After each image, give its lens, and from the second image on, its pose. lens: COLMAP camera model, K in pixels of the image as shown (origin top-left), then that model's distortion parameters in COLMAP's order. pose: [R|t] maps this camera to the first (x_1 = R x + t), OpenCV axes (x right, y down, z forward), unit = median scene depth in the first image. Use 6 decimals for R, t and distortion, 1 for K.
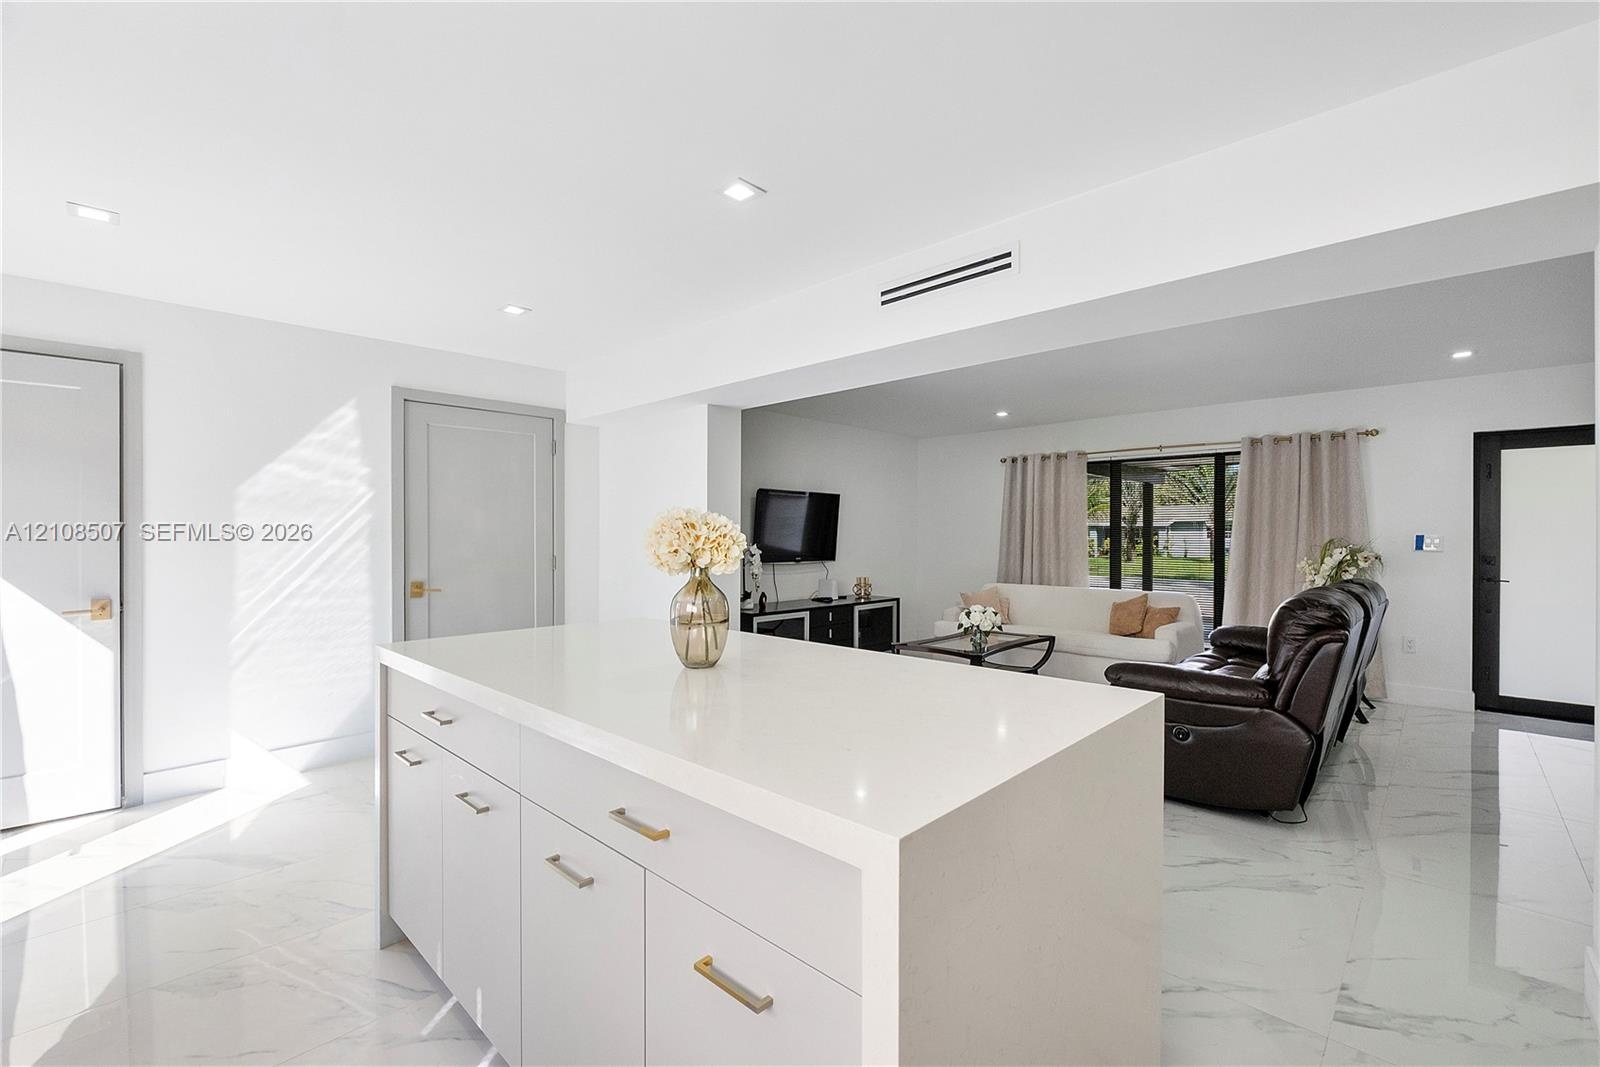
lens RADIAL K [[685.2, 0, 800.0], [0, 685.2, 540.2], [0, 0, 1]] dist [-0.006228, -0.000267]
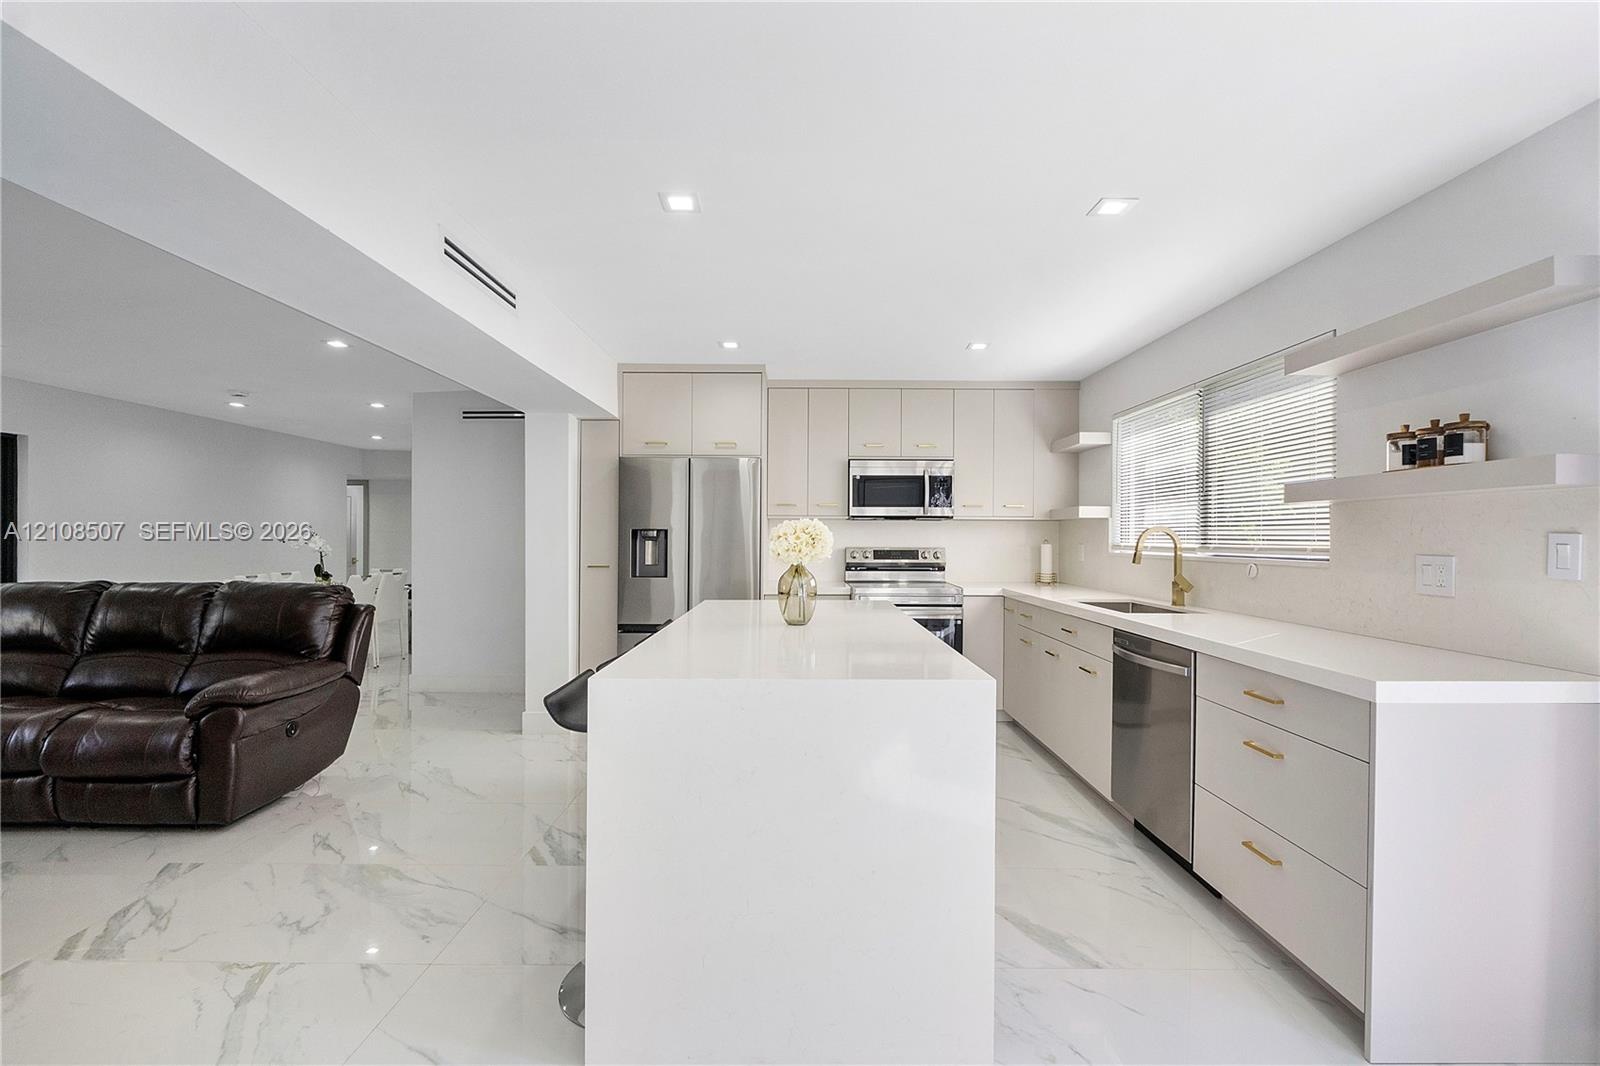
lens RADIAL K [[685.2, 0, 802.8], [0, 685.2, 538.1], [0, 0, 1]] dist [-0.006228, -0.000267]
pose [[-0.693423, -0.004271, 0.720518, -0.608332], [0.003365, 0.999952, 0.009166, -0.007112], [-0.720522, 0.008780, -0.693376, 0.999649]]
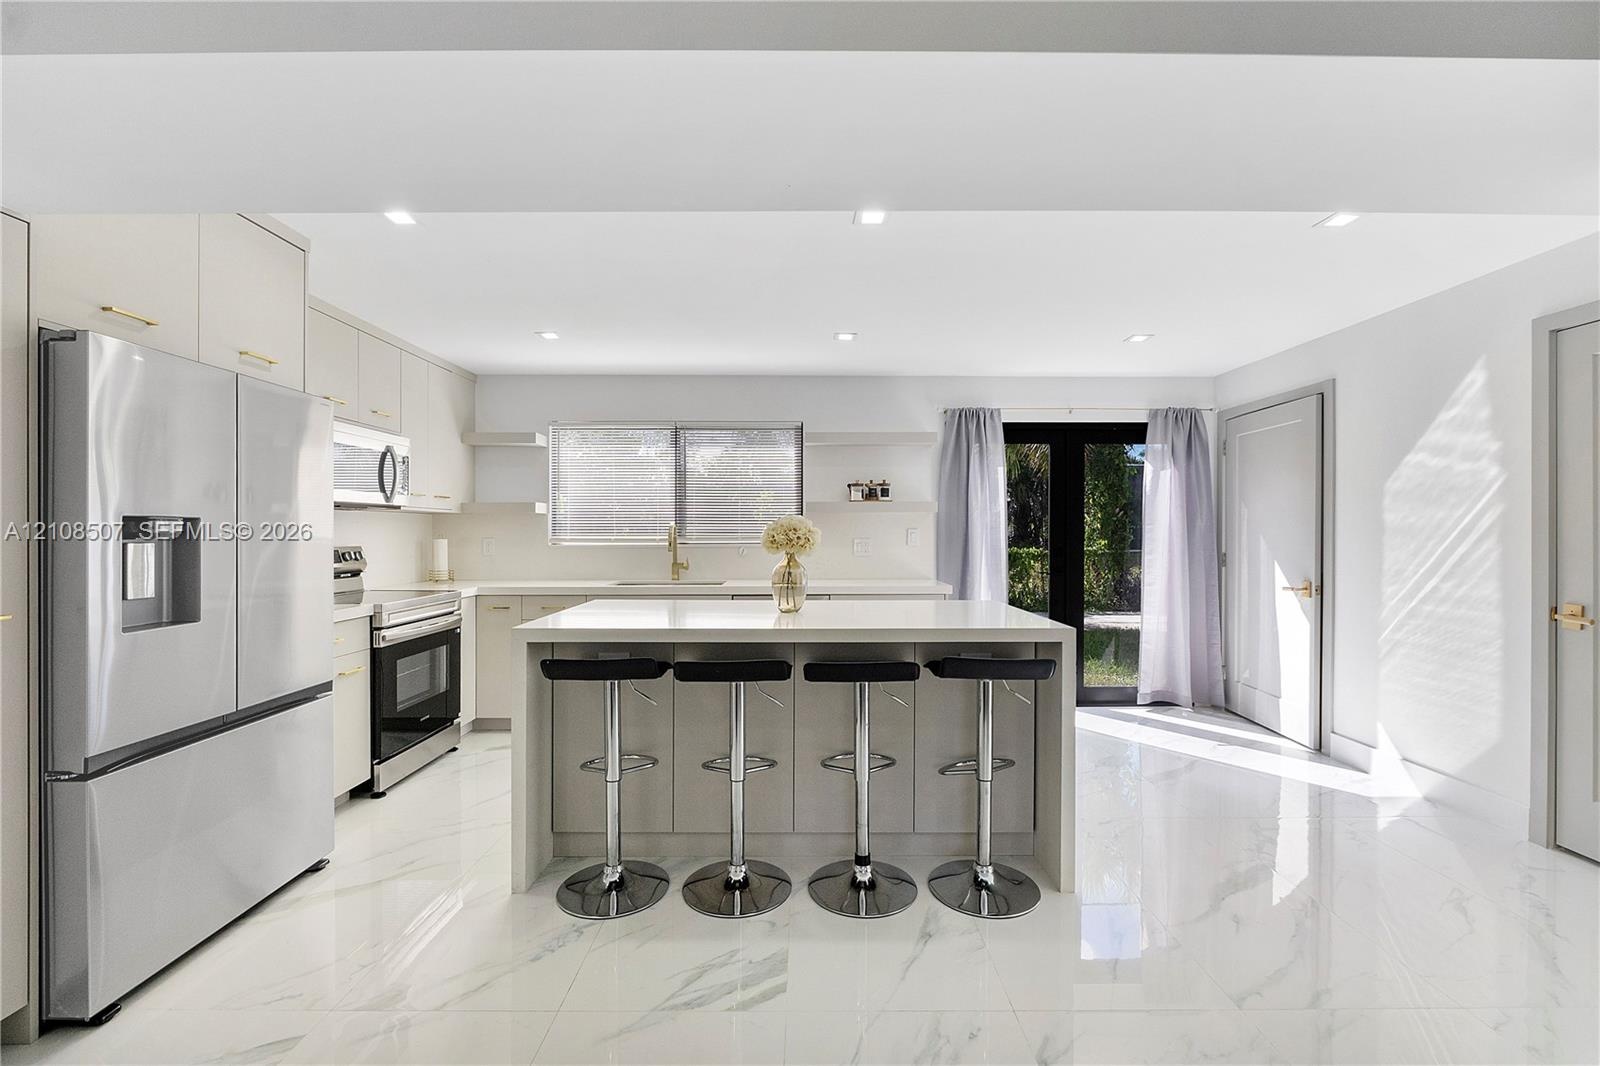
lens RADIAL K [[685.2, 0, 792.4], [0, 685.2, 526.8], [0, 0, 1]] dist [-0.006228, -0.000267]
pose [[-0.729059, -0.003555, -0.684441, 0.478356], [-0.005860, 0.999982, 0.001048, -0.009262], [0.684425, 0.004775, -0.729067, 1.085723]]
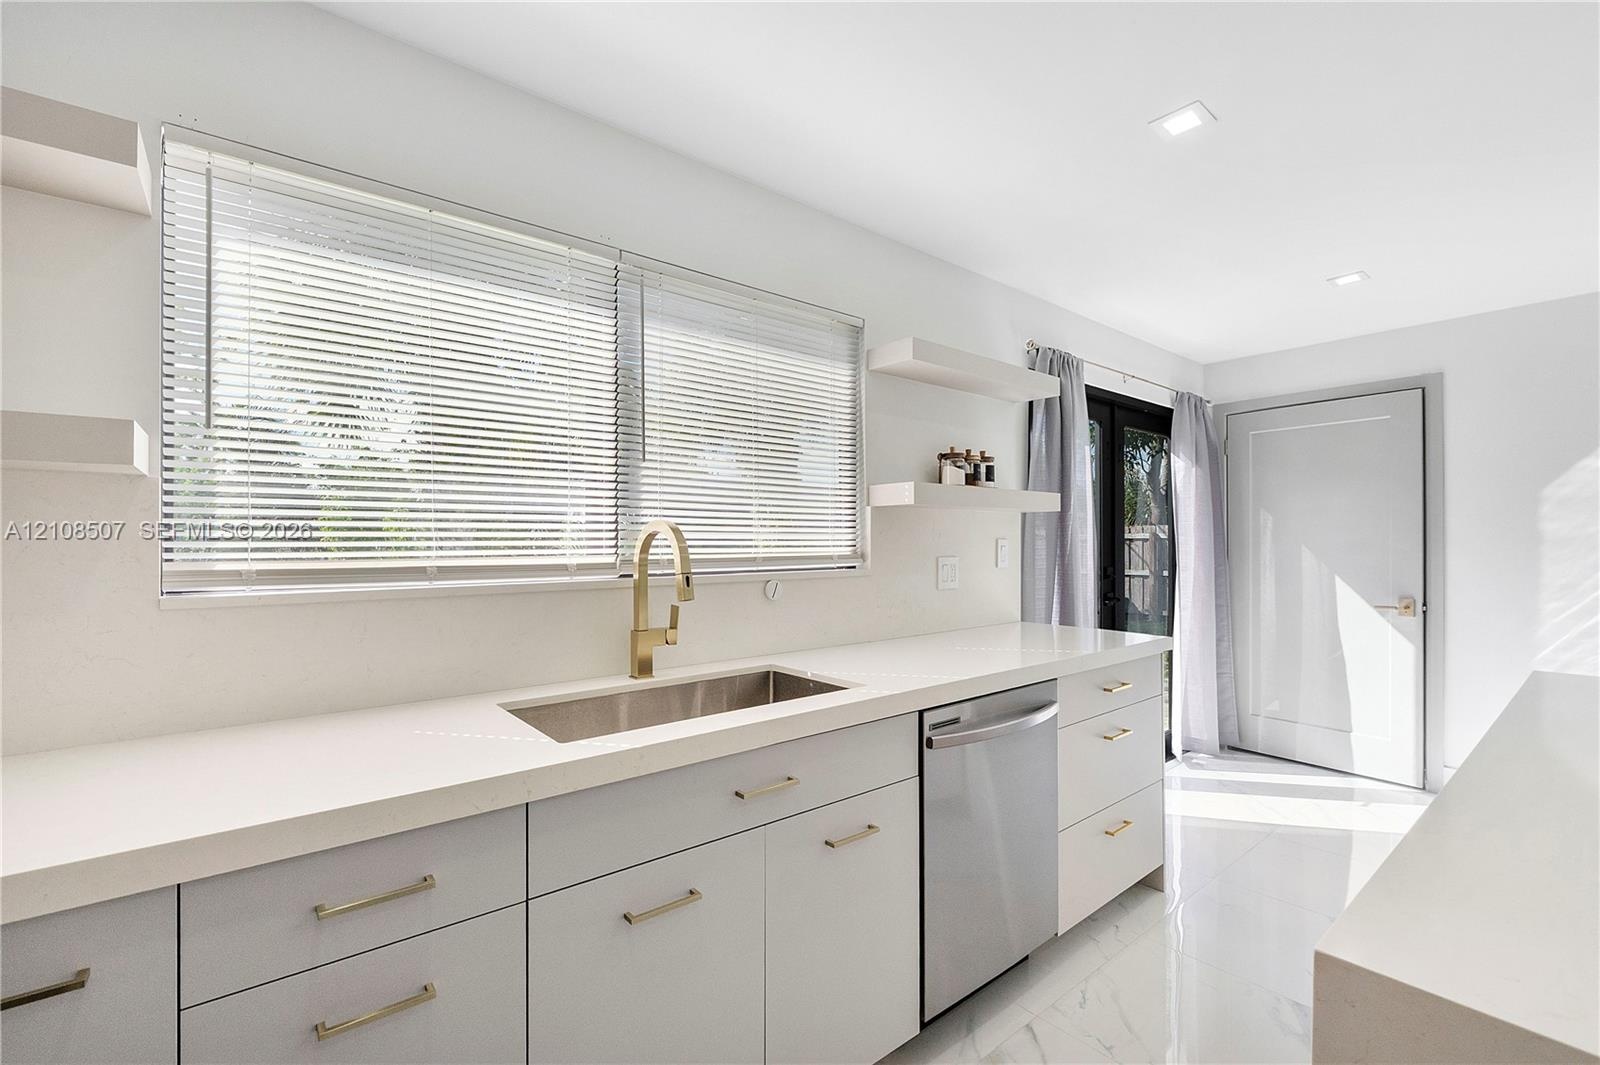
lens RADIAL K [[685.2, 0, 801.6], [0, 685.2, 537.6], [0, 0, 1]] dist [-0.006228, -0.000267]
pose [[-0.120078, -0.009028, -0.992723, 0.192681], [-0.006460, 0.999945, -0.008312, 0.001091], [0.992743, 0.005415, -0.120130, 0.114001]]
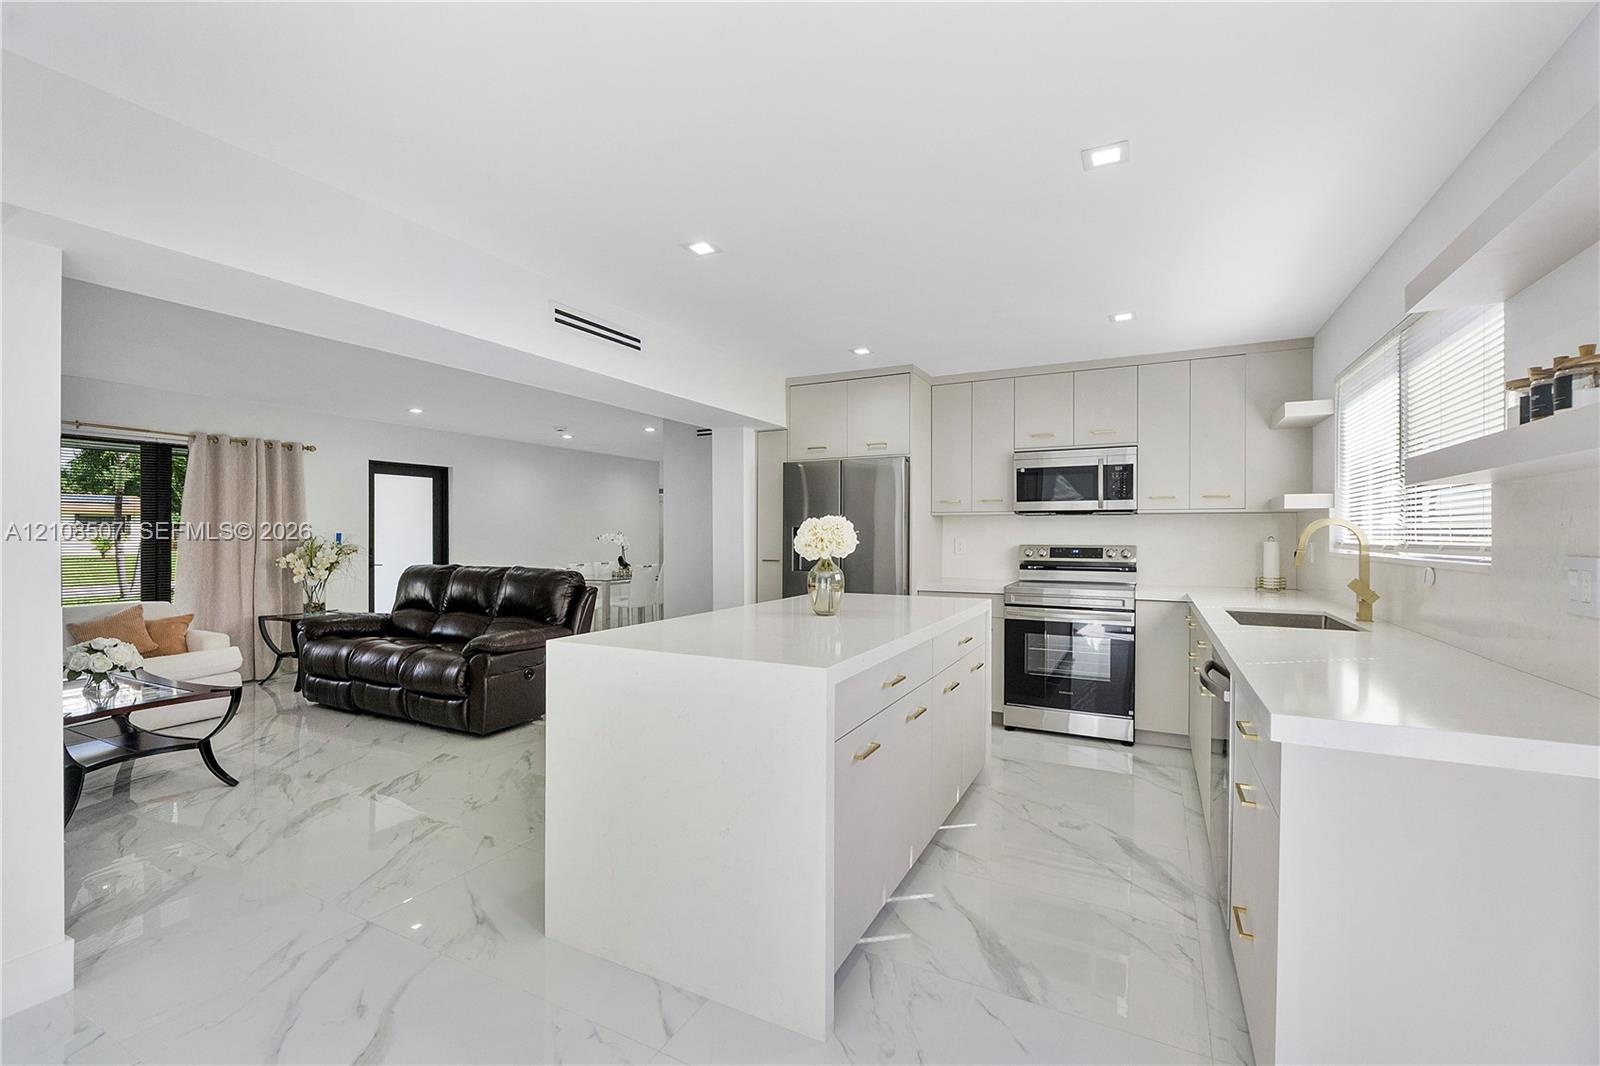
lens RADIAL K [[685.2, 0, 793.7], [0, 685.2, 534.8], [0, 0, 1]] dist [-0.006228, -0.000267]
pose [[-0.278443, -0.001267, 0.960452, -0.820094], [0.008194, 0.999960, 0.003694, -0.002398], [-0.960418, 0.008899, -0.278421, 0.746031]]
